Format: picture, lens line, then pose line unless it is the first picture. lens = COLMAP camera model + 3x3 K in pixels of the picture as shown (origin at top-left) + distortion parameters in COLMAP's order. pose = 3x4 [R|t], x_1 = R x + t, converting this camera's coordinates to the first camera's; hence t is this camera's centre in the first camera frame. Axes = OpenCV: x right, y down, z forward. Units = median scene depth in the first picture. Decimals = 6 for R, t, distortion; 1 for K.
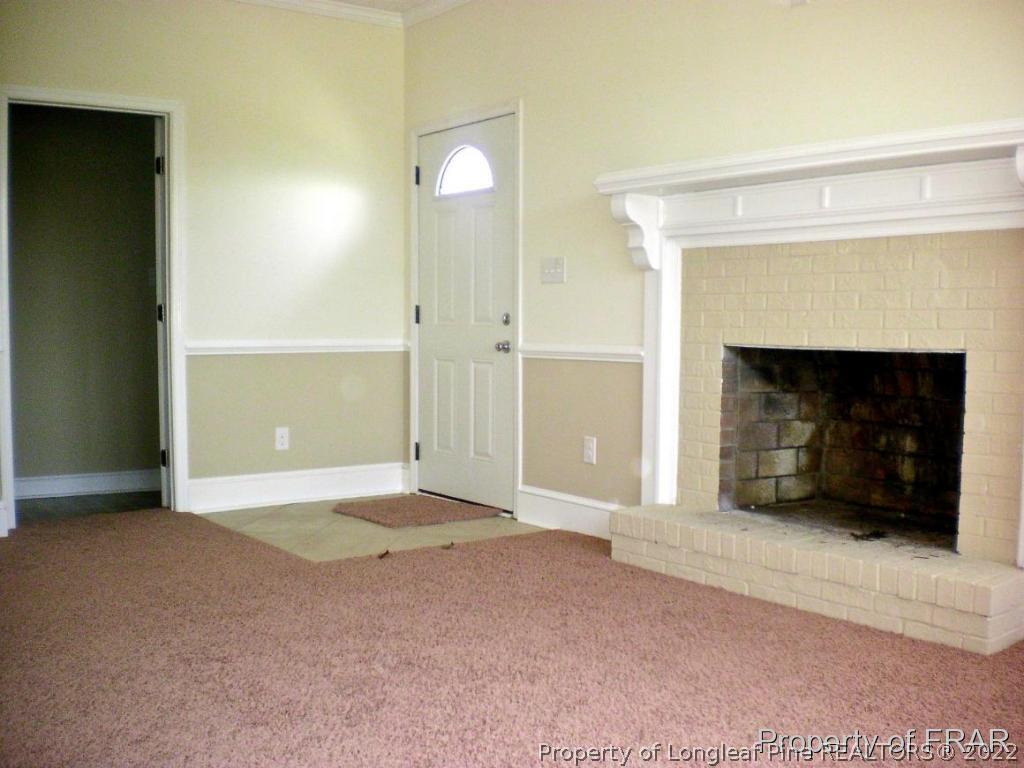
lens RADIAL K [[1086.6, 0, 510.0], [0, 1086.6, 388.1], [0, 0, 1]] dist [-0.097421, 0.000000]
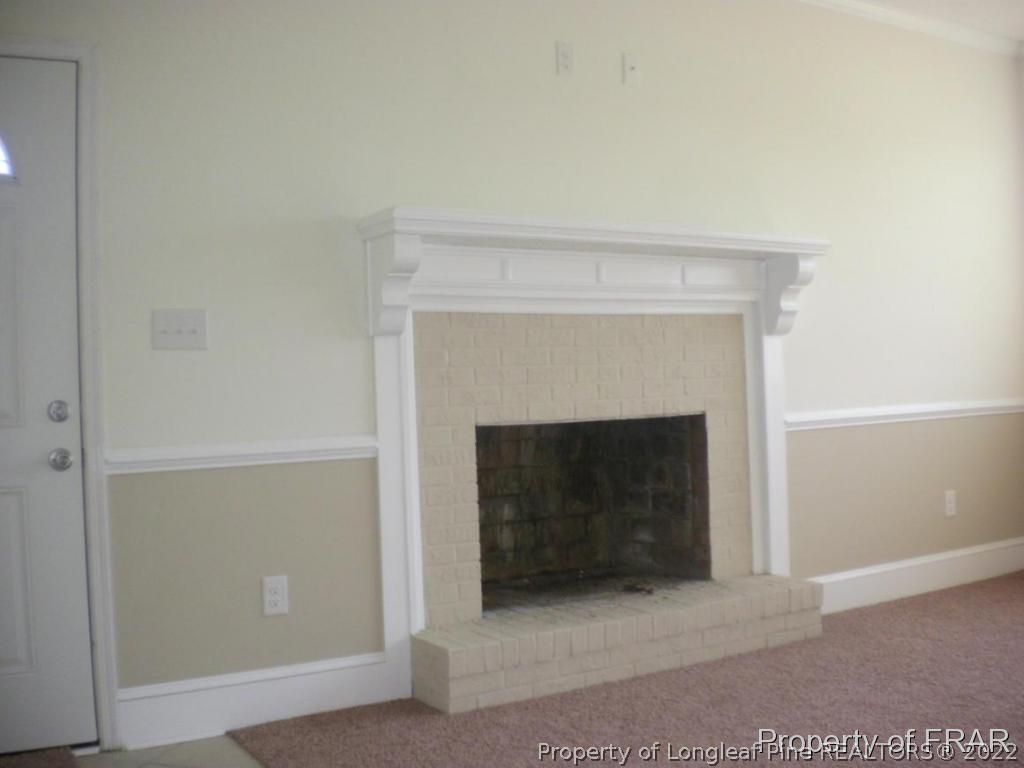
lens RADIAL K [[1086.6, 0, 509.2], [0, 1086.6, 380.1], [0, 0, 1]] dist [-0.097421, 0.000000]
pose [[0.105440, -0.002499, 0.994423, -0.666166], [0.093652, 0.995577, -0.007428, -0.066696], [-0.990006, 0.093913, 0.105207, 0.876098]]
